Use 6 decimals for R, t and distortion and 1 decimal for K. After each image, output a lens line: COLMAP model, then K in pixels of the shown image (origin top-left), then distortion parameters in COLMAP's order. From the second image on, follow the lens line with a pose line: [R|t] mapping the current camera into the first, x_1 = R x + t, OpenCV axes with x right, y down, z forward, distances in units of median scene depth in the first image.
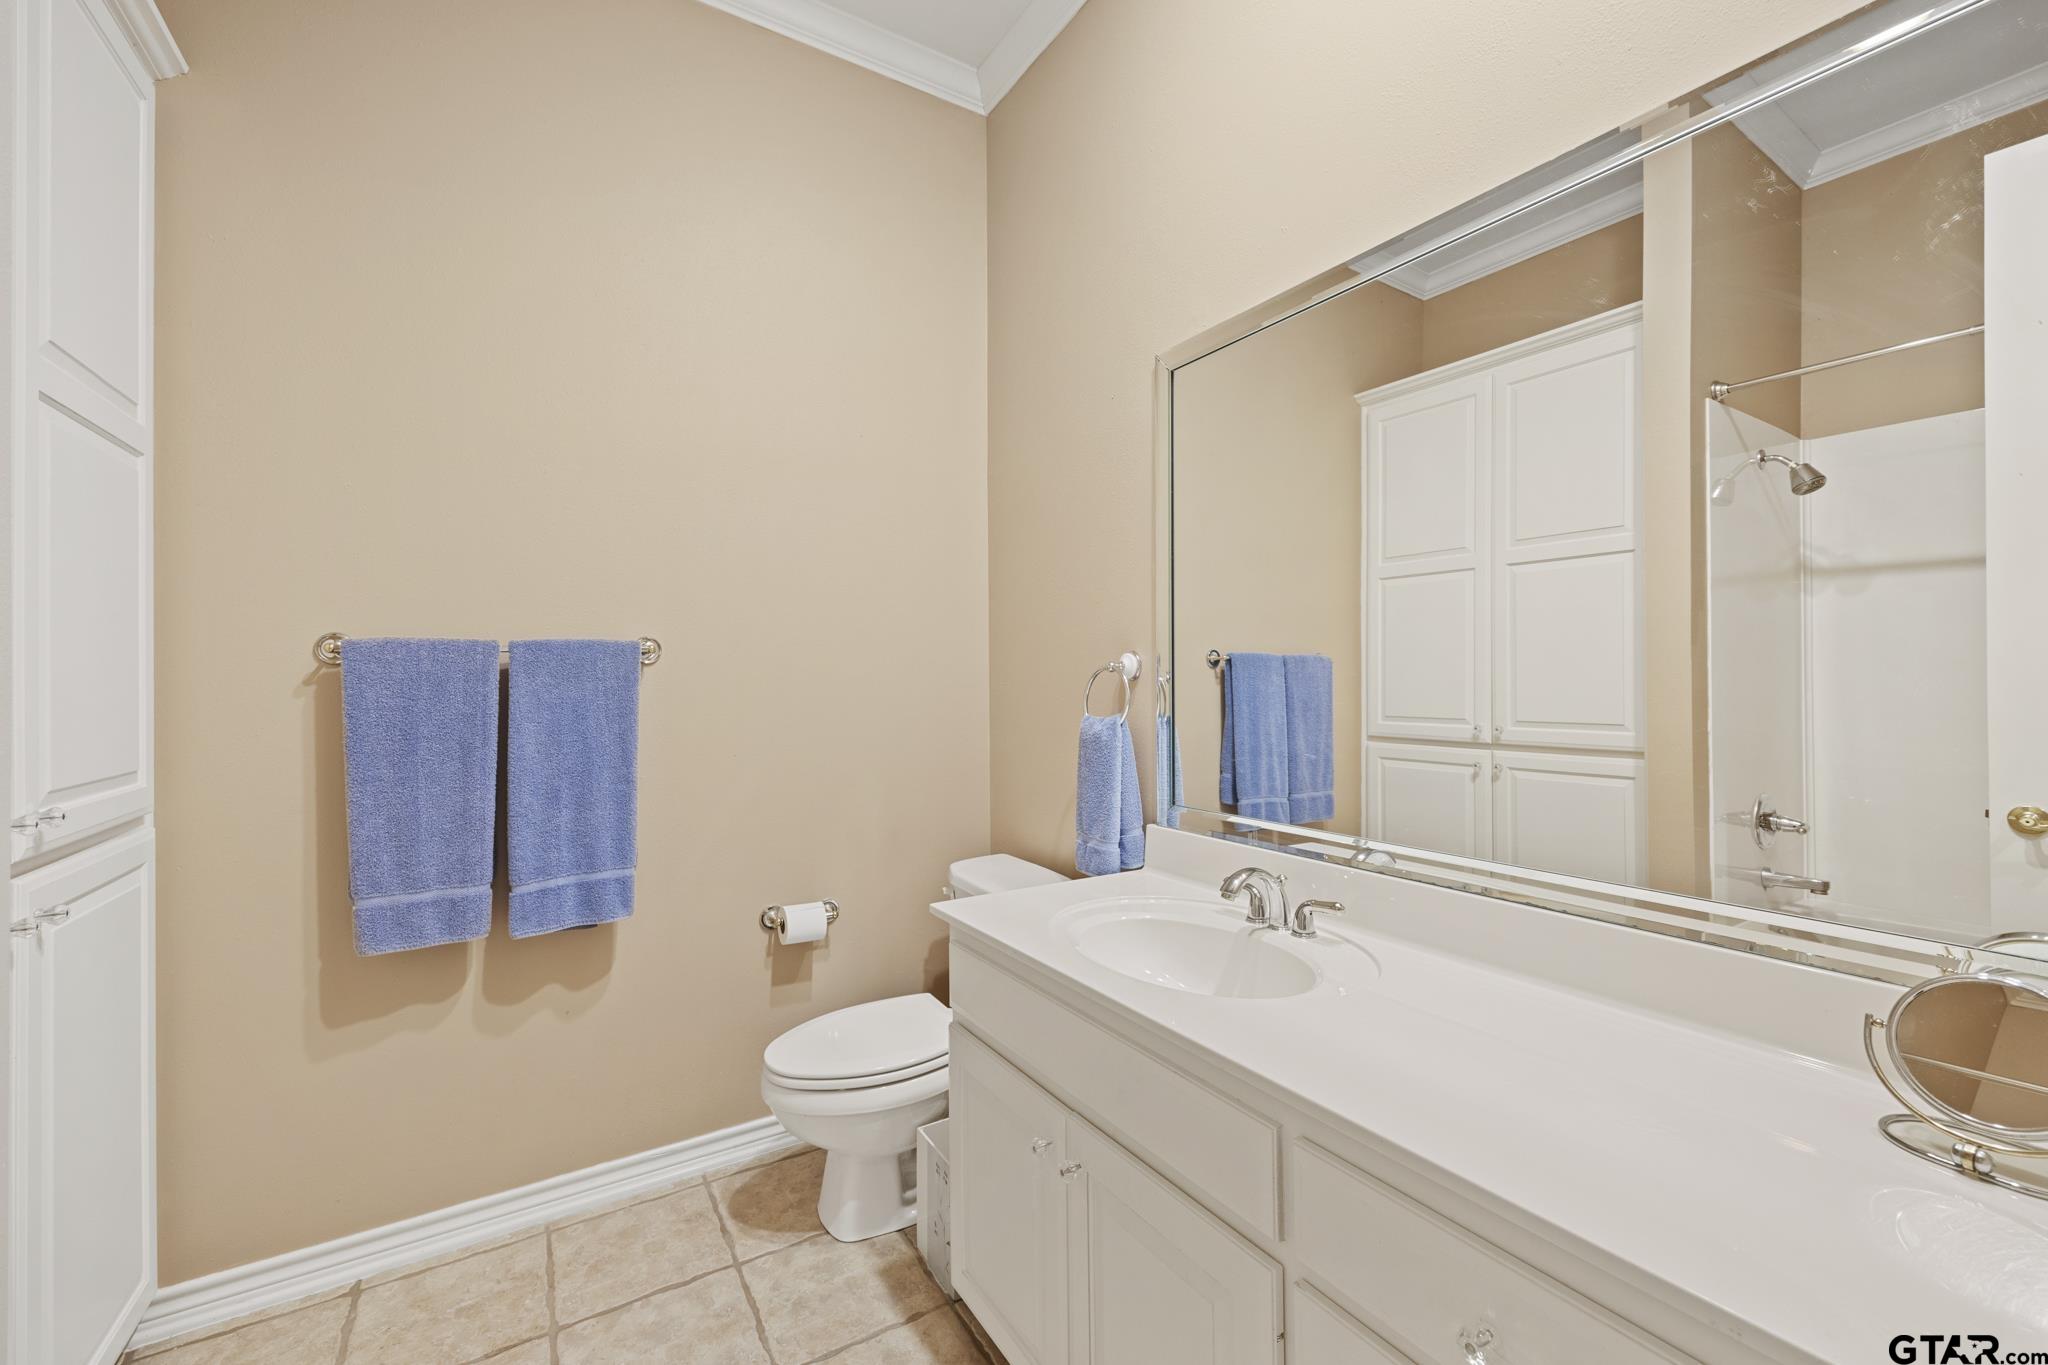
lens RADIAL K [[834.1, 0, 1038.7], [0, 834.1, 671.3], [0, 0, 1]] dist [-0.000271, 0.000672]
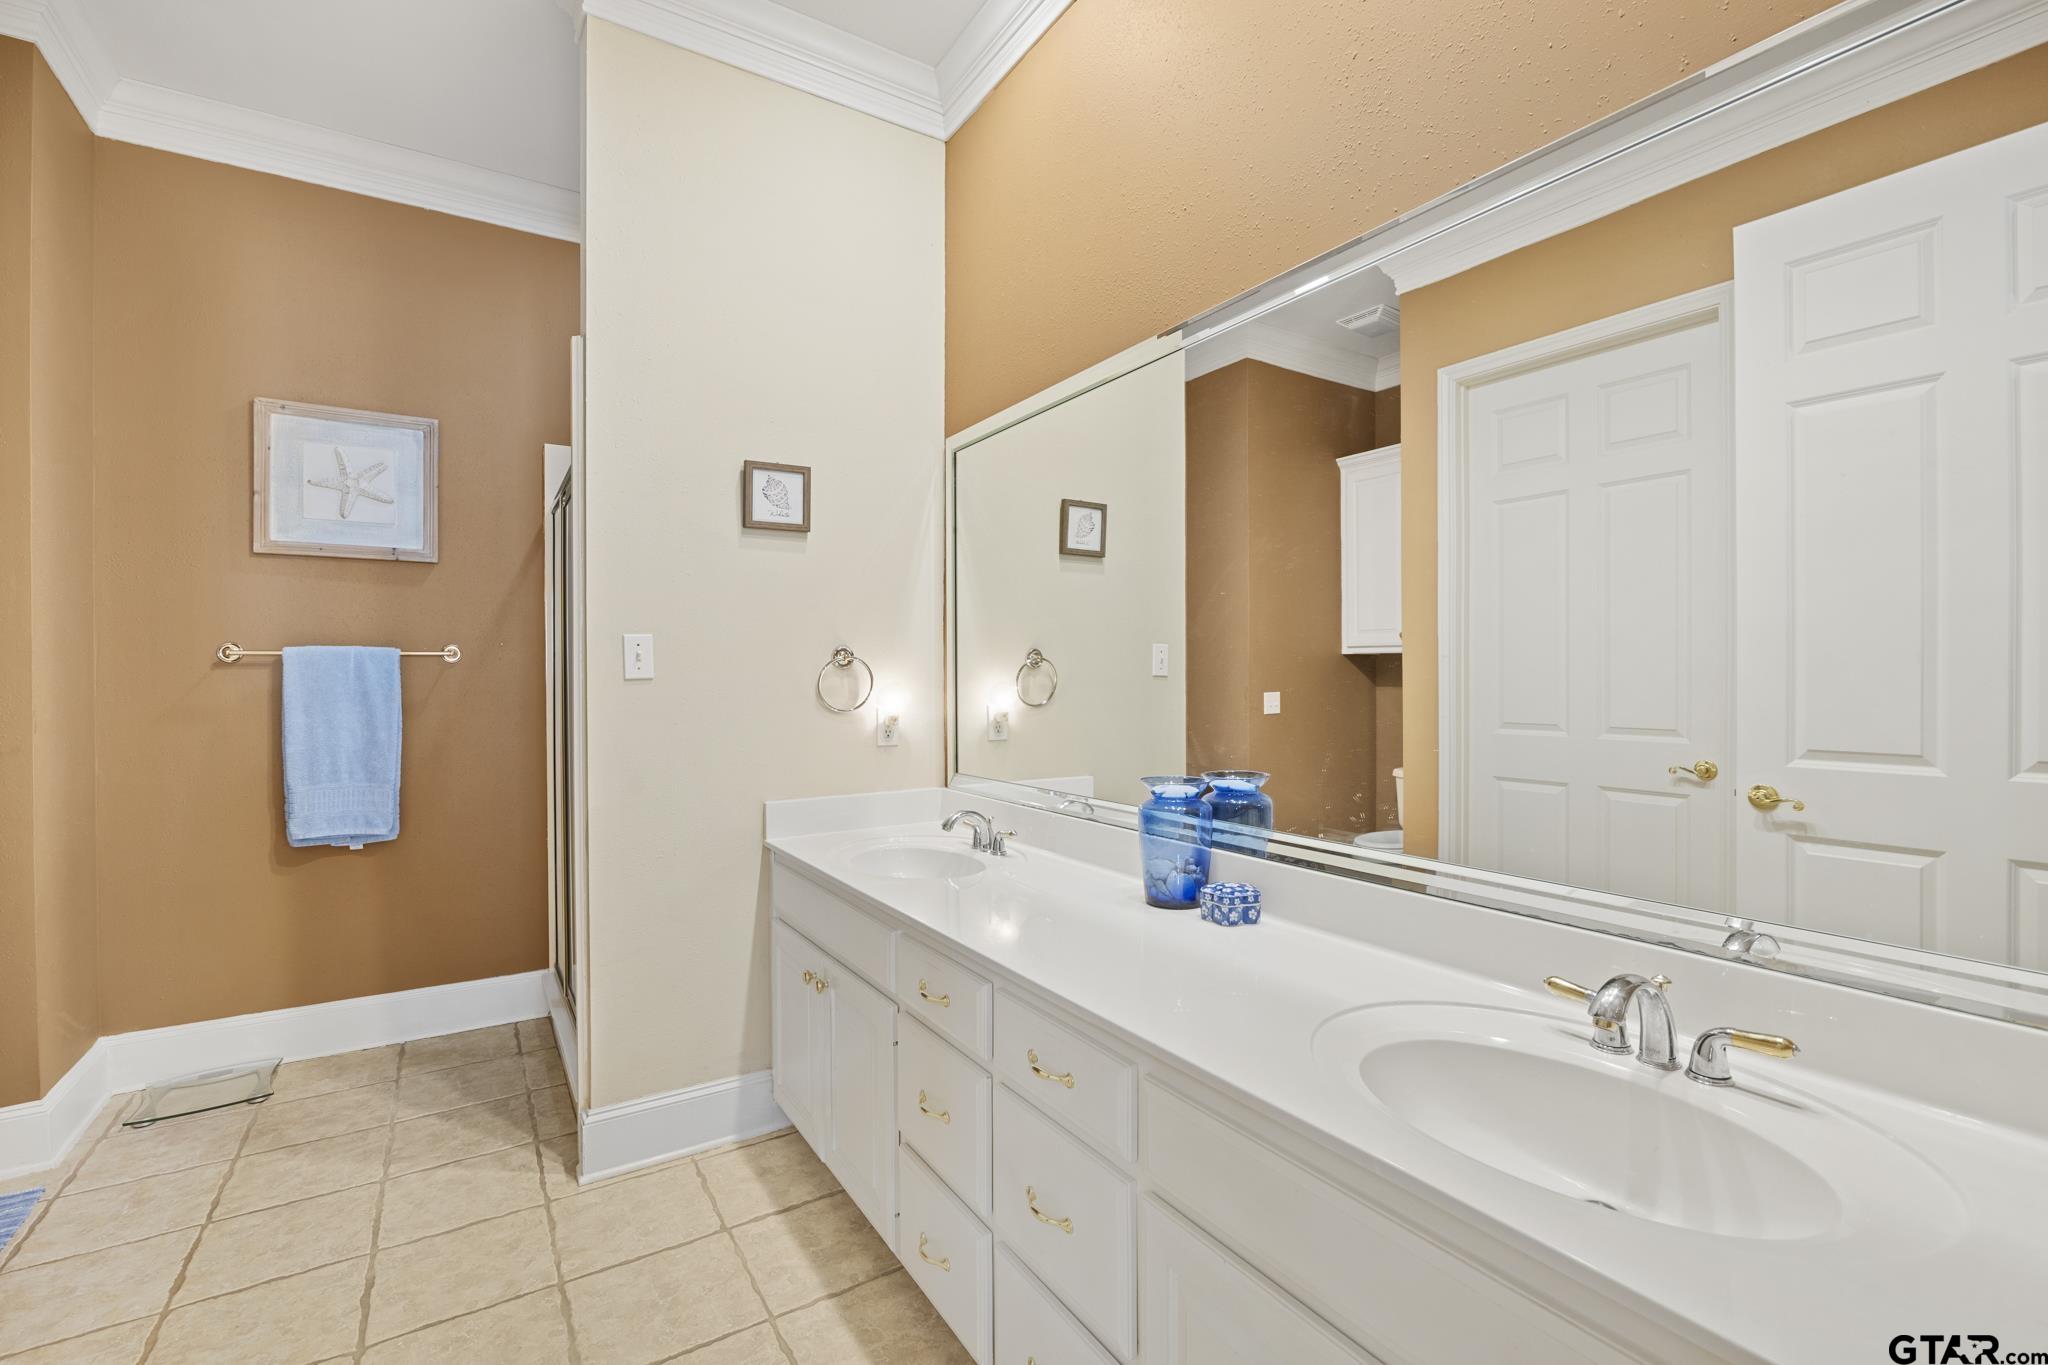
lens RADIAL K [[888.9, 0, 1006.7], [0, 888.9, 684.8], [0, 0, 1]] dist [-0.006190, -0.001359]
pose [[0.999770, 0.000961, -0.021442, 0.197431], [-0.000608, 0.999864, 0.016474, -0.006752], [0.021455, -0.016458, 0.999634, -0.321200]]
